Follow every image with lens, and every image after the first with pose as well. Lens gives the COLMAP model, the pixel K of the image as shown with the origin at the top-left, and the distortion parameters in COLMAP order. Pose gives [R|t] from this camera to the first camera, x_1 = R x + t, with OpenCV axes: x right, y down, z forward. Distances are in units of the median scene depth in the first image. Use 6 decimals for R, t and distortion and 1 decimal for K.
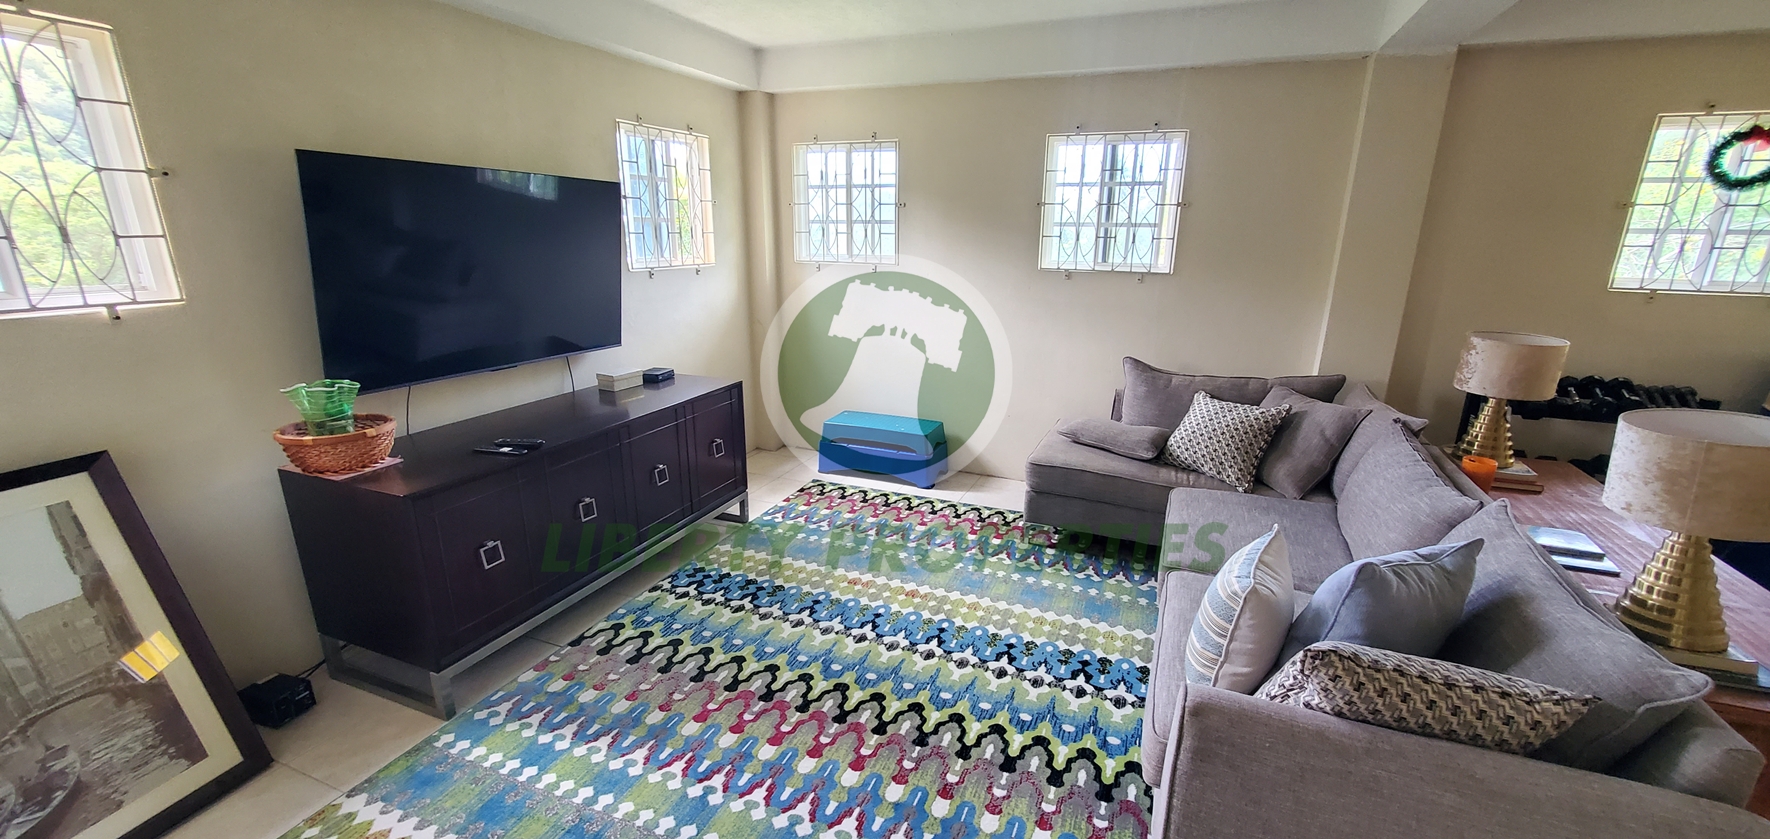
lens RADIAL K [[706.1, 0, 880.3], [0, 706.1, 415.4], [0, 0, 1]] dist [0.001309, -0.001952]
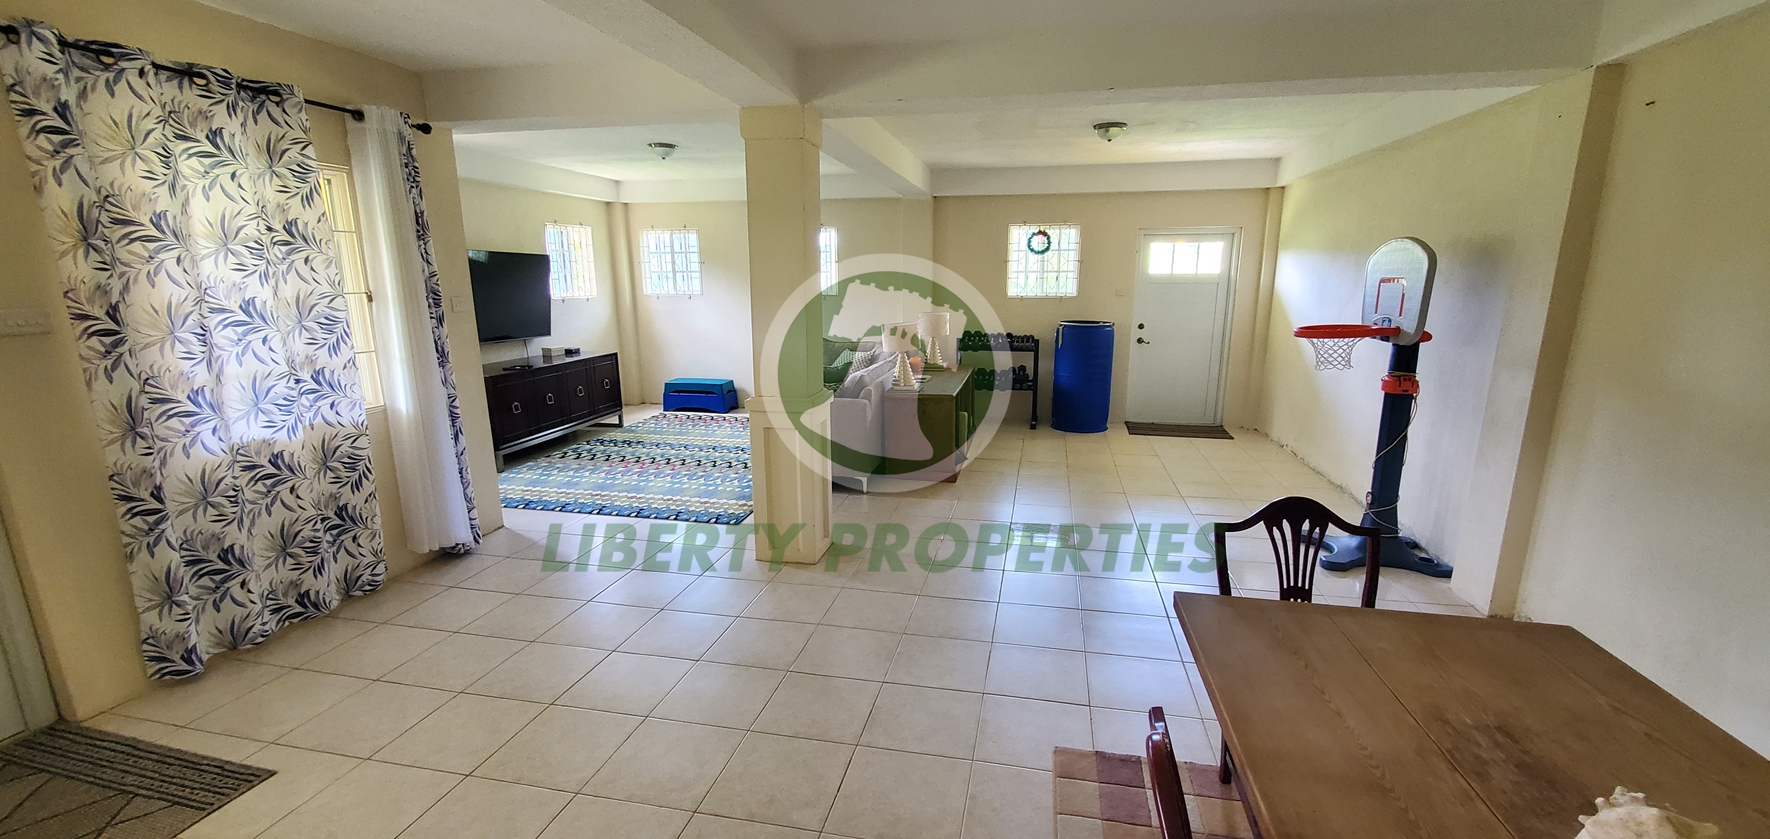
lens RADIAL K [[706.1, 0, 887.7], [0, 706.1, 421.5], [0, 0, 1]] dist [0.001309, -0.001952]
pose [[0.979753, -0.052400, 0.193231, 0.155396], [0.063008, 0.996801, -0.049162, 0.292220], [-0.190037, 0.060342, 0.979921, -1.078418]]
